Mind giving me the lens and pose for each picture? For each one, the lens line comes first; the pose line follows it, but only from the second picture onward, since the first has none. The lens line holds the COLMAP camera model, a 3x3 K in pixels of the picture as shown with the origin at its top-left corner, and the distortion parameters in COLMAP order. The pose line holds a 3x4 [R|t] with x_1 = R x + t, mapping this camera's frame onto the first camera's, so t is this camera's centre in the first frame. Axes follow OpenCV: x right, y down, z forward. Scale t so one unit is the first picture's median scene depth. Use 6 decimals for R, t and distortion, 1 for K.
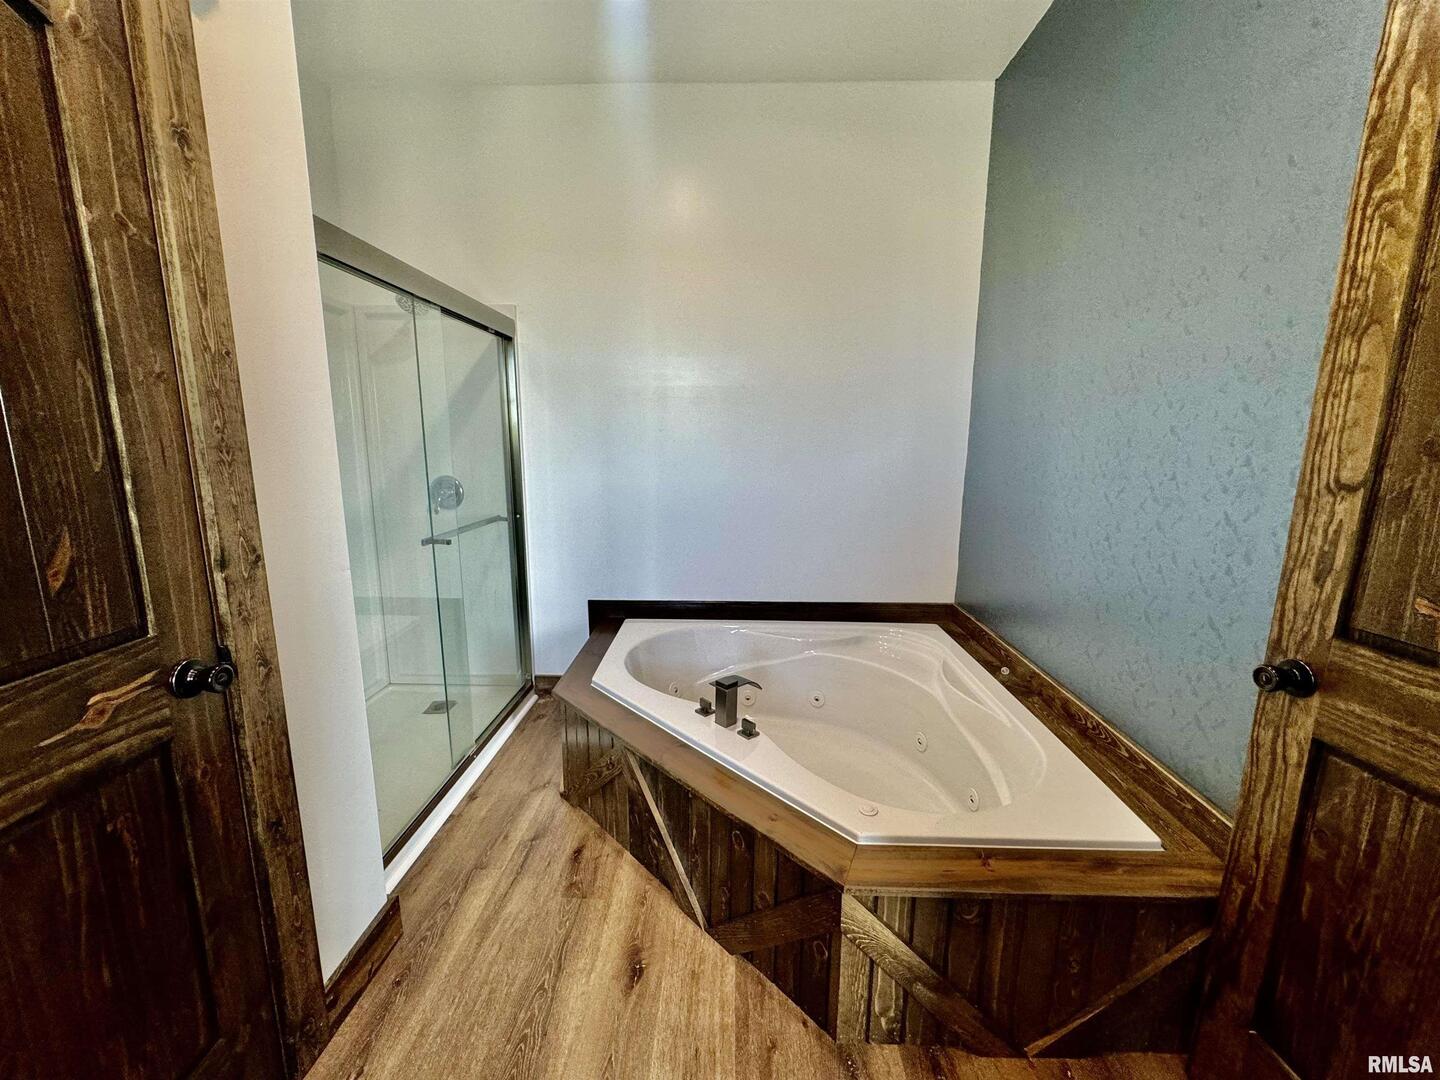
lens RADIAL K [[575.9, 0, 707.6], [0, 575.9, 540.8], [0, 0, 1]] dist [-0.005626, 0.000701]
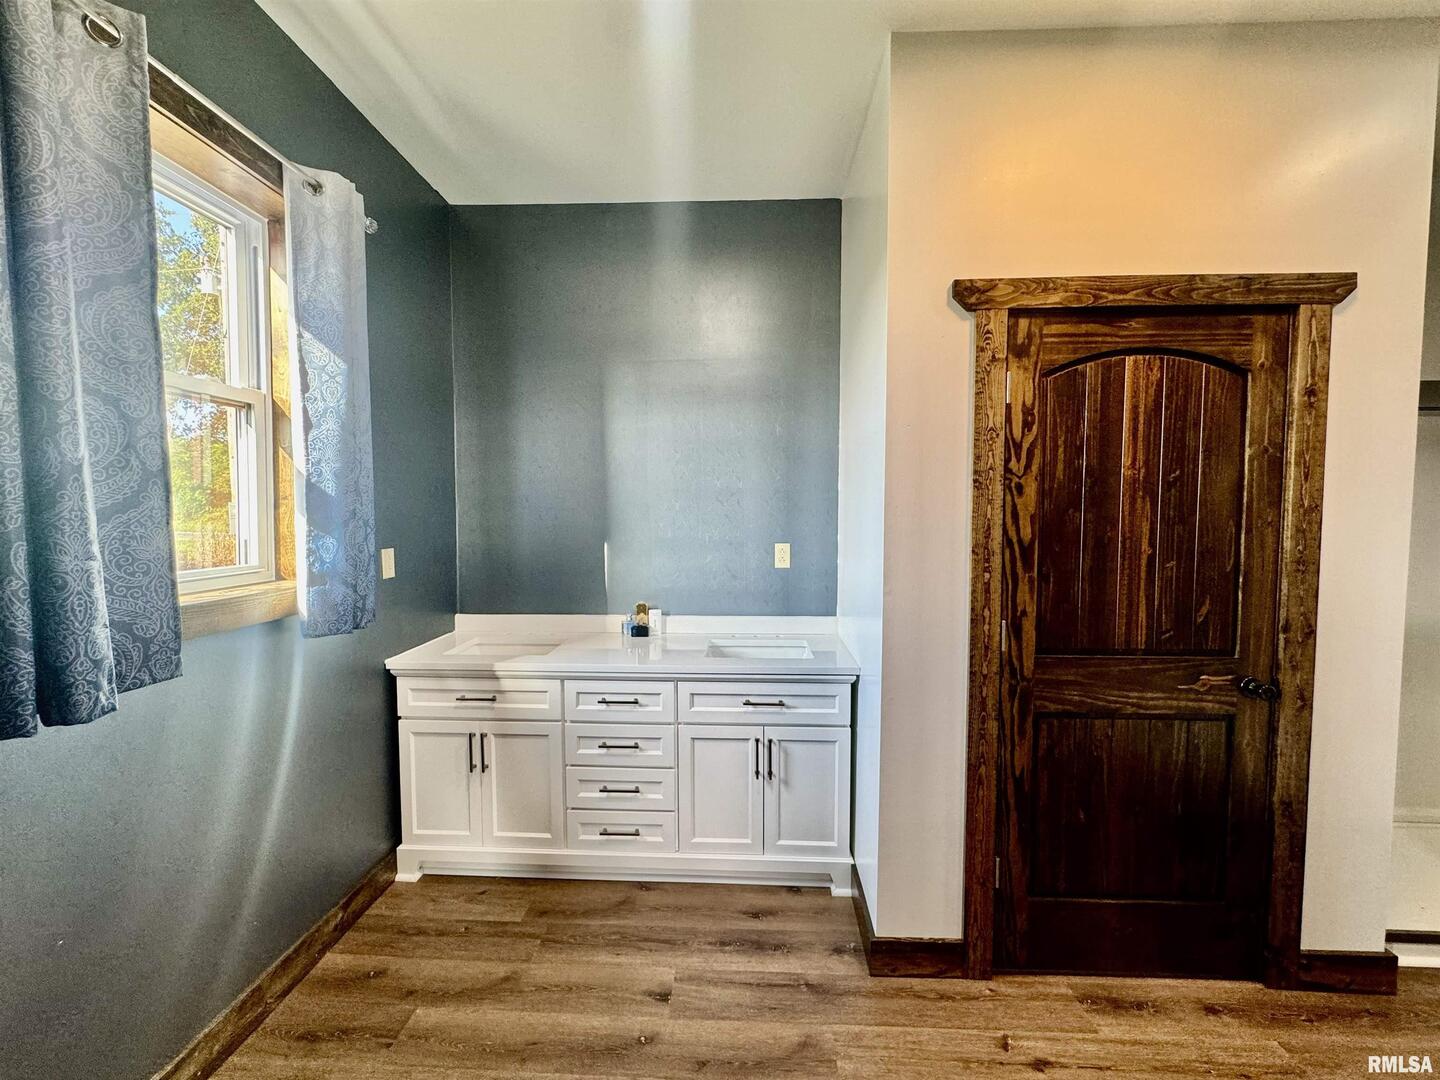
lens RADIAL K [[575.9, 0, 709.2], [0, 575.9, 536.6], [0, 0, 1]] dist [-0.005626, 0.000701]
pose [[0.002131, 0.047838, -0.998853, 0.878015], [-0.173946, 0.983645, 0.046739, -0.013844], [0.984753, 0.173647, 0.010417, -0.785635]]
